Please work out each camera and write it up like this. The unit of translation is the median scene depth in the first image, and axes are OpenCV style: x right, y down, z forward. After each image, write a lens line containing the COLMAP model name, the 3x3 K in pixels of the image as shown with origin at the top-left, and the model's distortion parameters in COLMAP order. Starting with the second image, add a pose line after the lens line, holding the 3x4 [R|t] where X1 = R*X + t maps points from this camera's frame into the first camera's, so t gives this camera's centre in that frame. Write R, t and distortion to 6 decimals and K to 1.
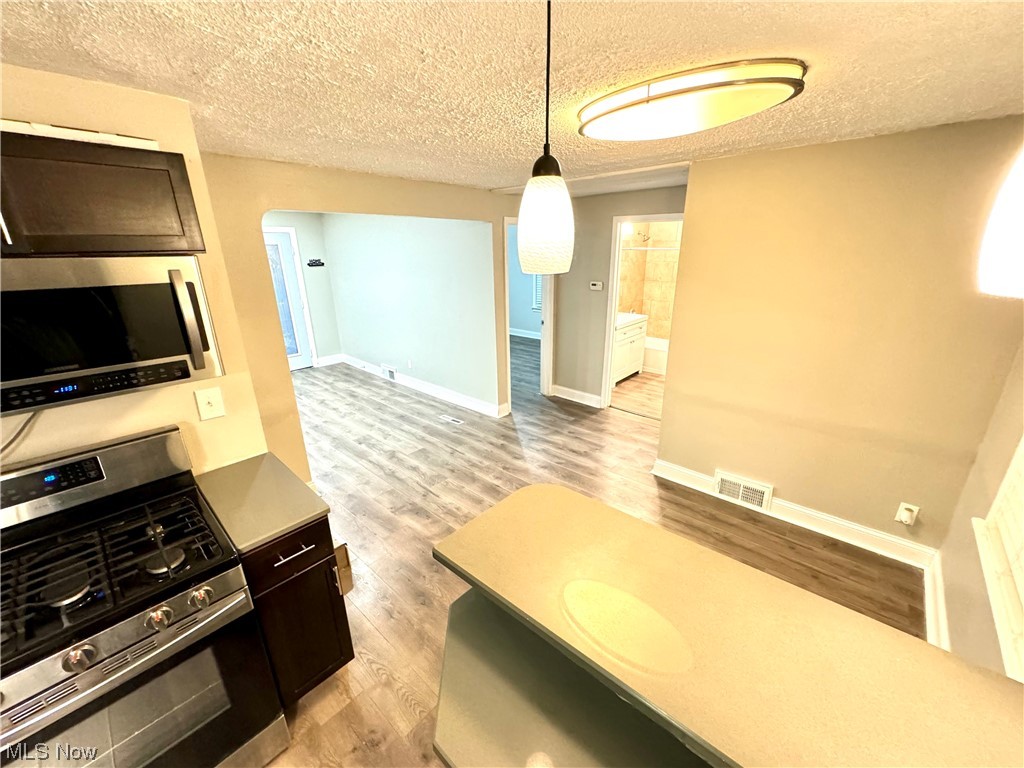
lens RADIAL K [[406.1, 0, 511.3], [0, 406.1, 386.9], [0, 0, 1]] dist [0.000582, -0.000157]
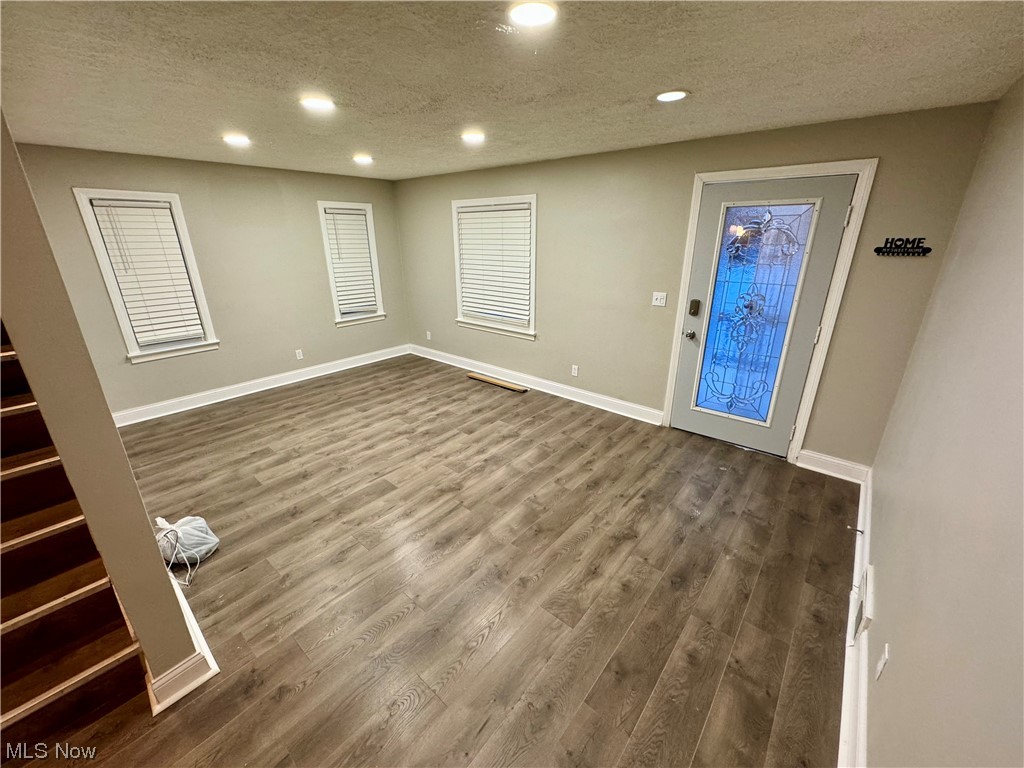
lens RADIAL K [[406.1, 0, 512.3], [0, 406.1, 383.4], [0, 0, 1]] dist [0.000582, -0.000157]
pose [[0.028783, 0.351790, -0.935636, -0.092744], [-0.320615, 0.889818, 0.324700, -0.250616], [0.946772, 0.290633, 0.138401, 0.802086]]
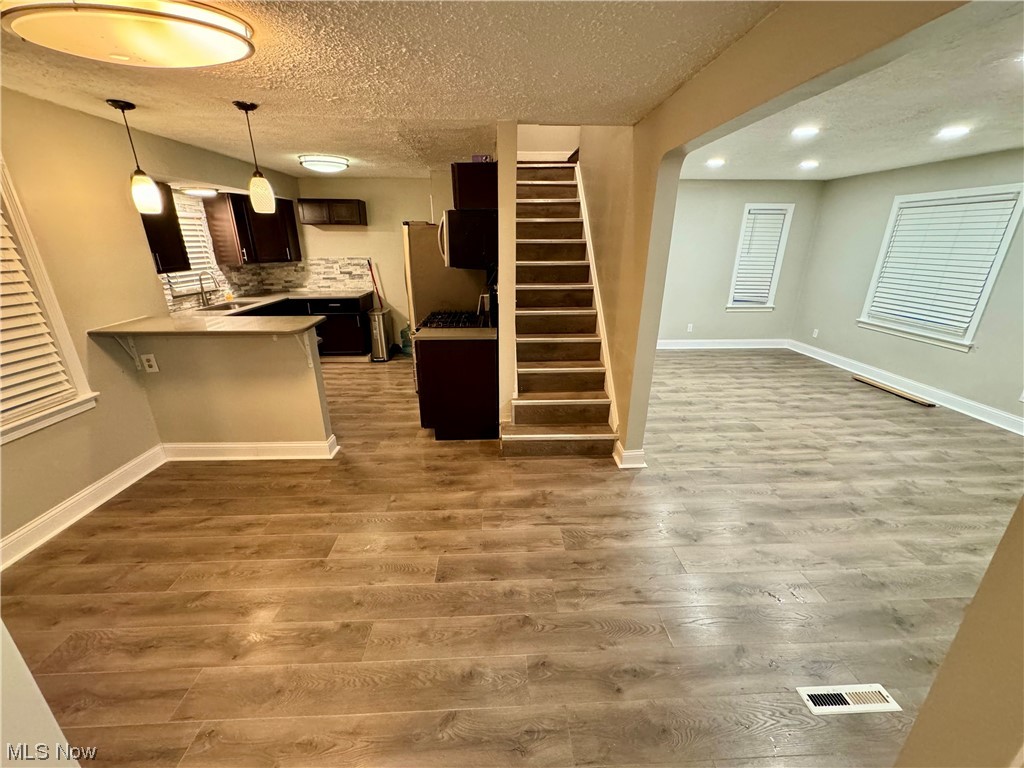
lens RADIAL K [[406.1, 0, 512.6], [0, 406.1, 383.5], [0, 0, 1]] dist [0.000582, -0.000157]
pose [[-0.711832, 0.240126, -0.660026, 0.193008], [-0.226252, 0.811248, 0.539154, -0.231682], [0.664910, 0.533119, -0.523143, 0.805085]]
